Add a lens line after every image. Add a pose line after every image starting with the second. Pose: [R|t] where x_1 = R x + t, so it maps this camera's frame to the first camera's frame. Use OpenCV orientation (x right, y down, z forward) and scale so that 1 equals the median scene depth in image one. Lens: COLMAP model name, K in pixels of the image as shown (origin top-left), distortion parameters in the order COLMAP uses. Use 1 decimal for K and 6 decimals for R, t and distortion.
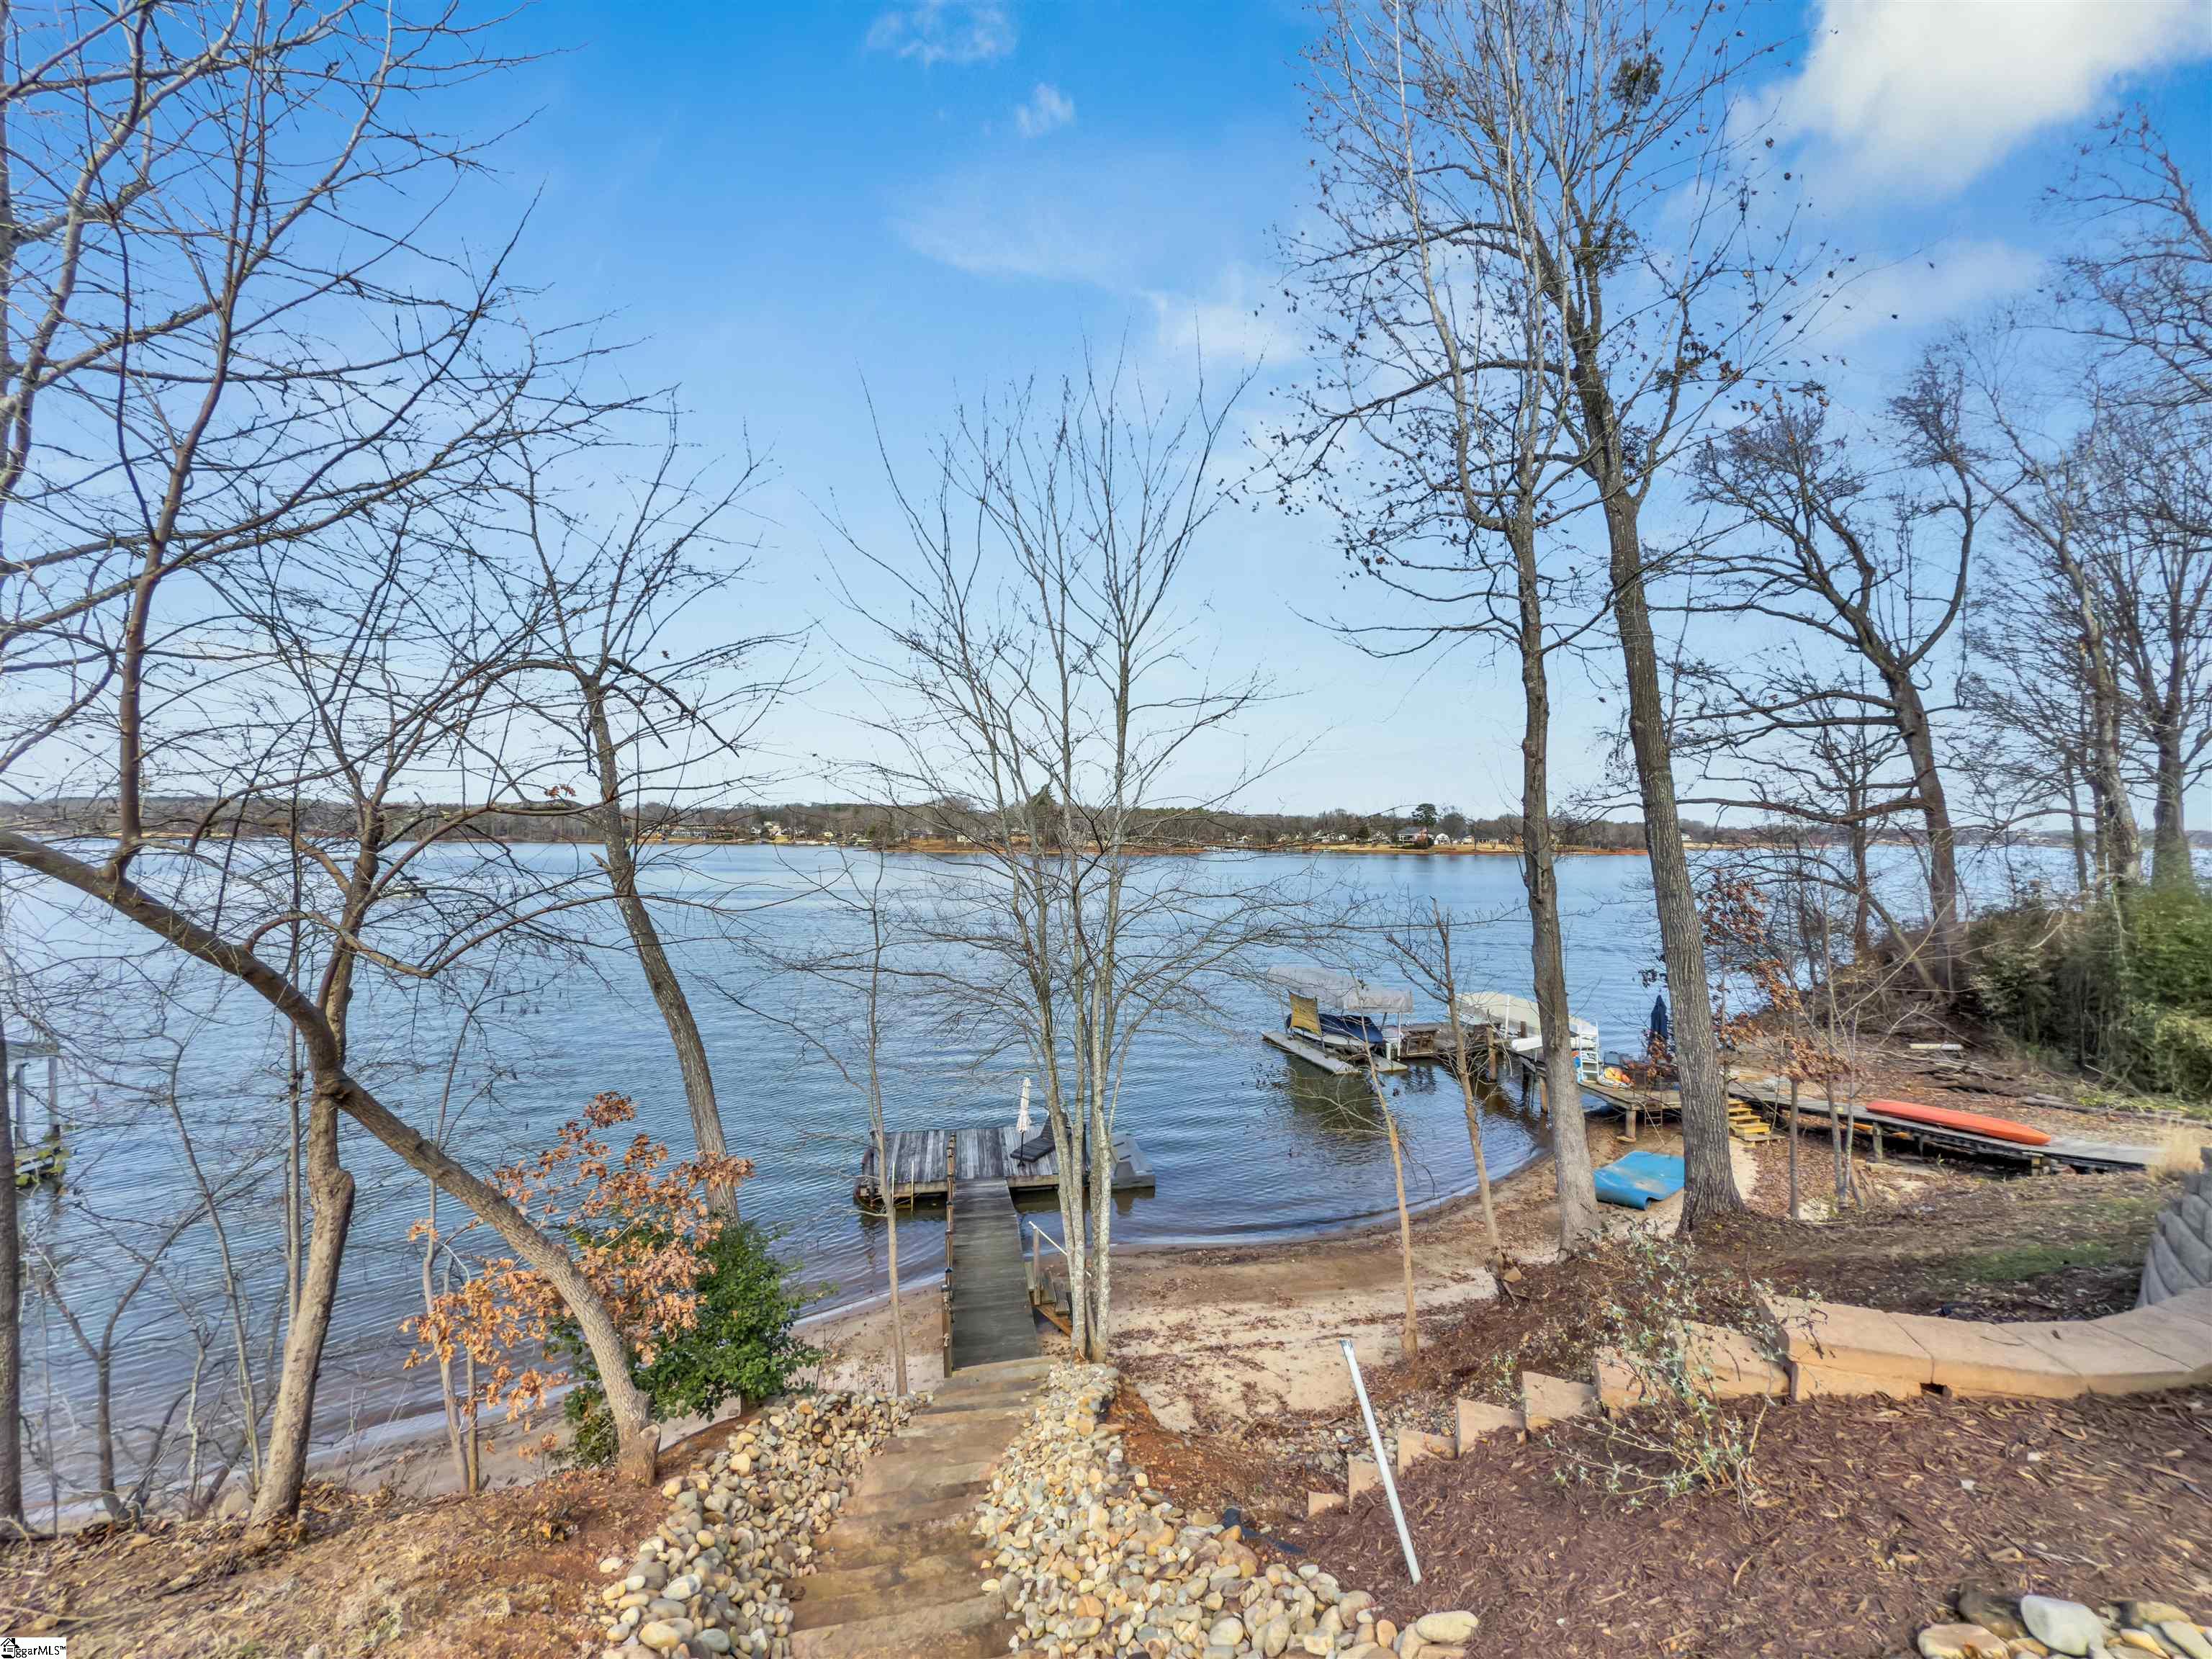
lens RADIAL K [[884.3, 0, 1111.3], [0, 884.3, 848.1], [0, 0, 1]] dist [0.000605, -0.001213]
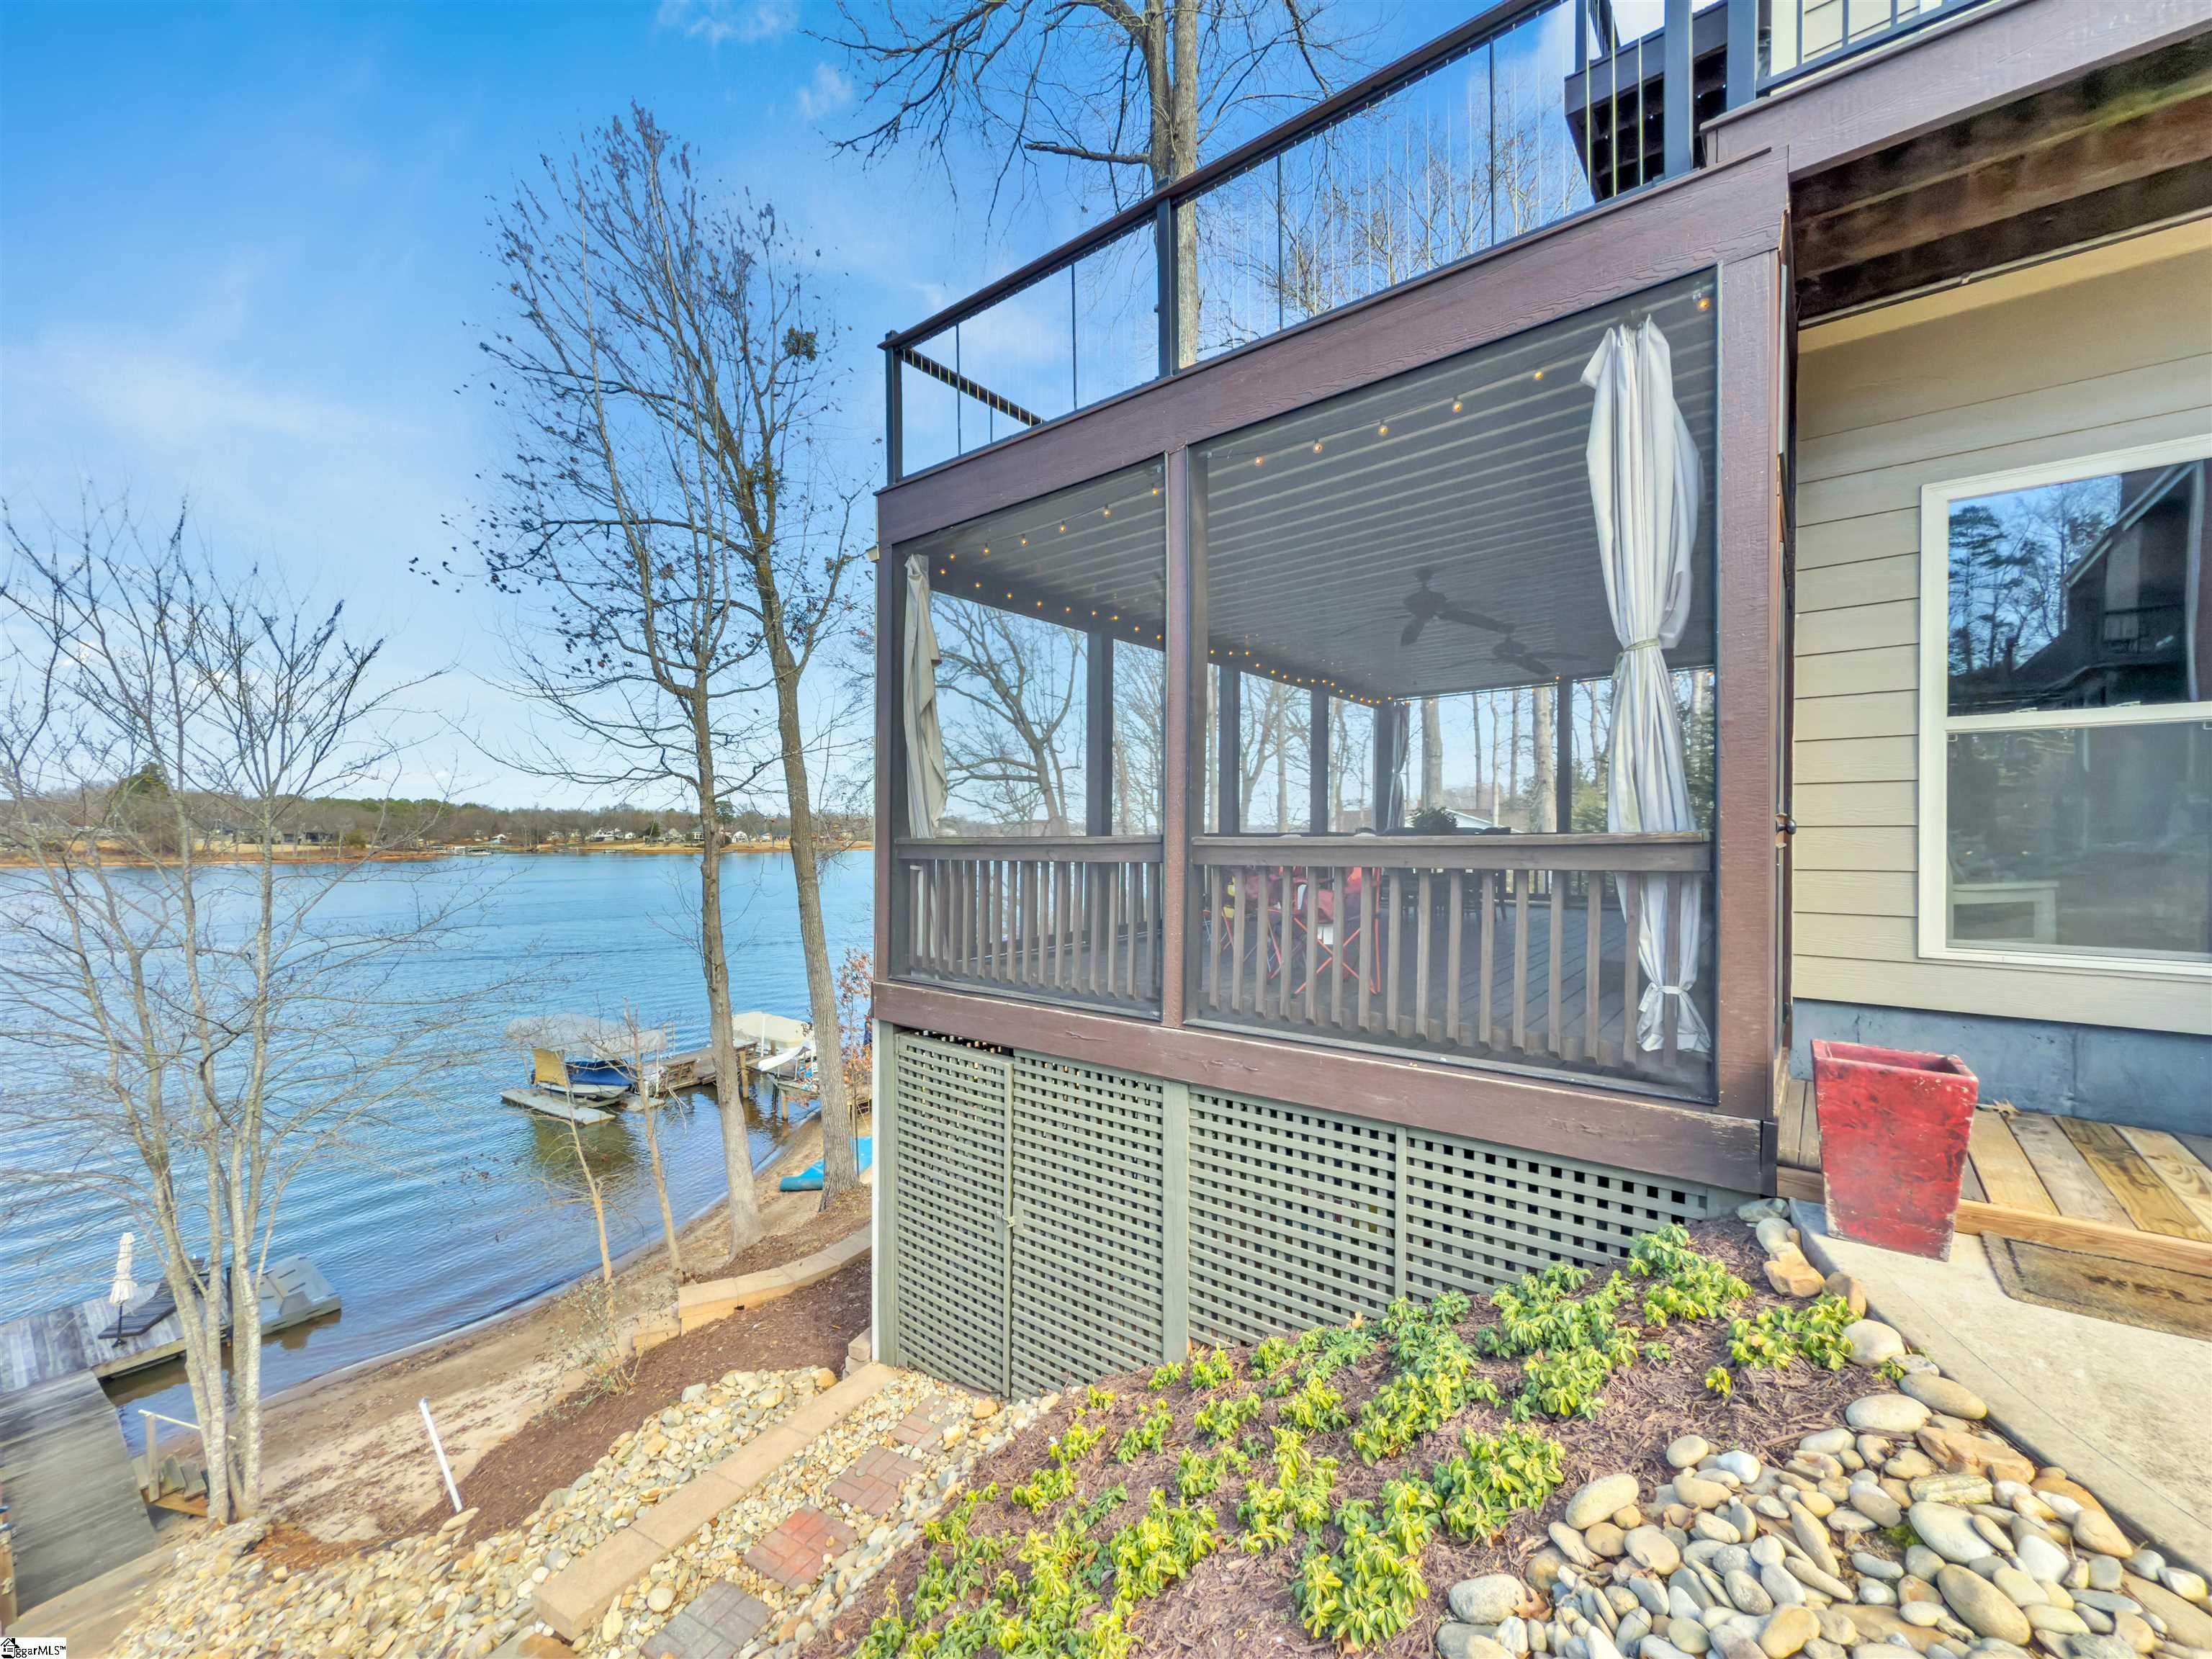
lens RADIAL K [[884.3, 0, 1105.9], [0, 884.3, 844.5], [0, 0, 1]] dist [0.000605, -0.001213]
pose [[0.731933, -0.012905, 0.681255, 0.016326], [0.013194, 0.999902, 0.004765, -0.104489], [-0.681249, 0.005501, 0.732031, -0.237854]]
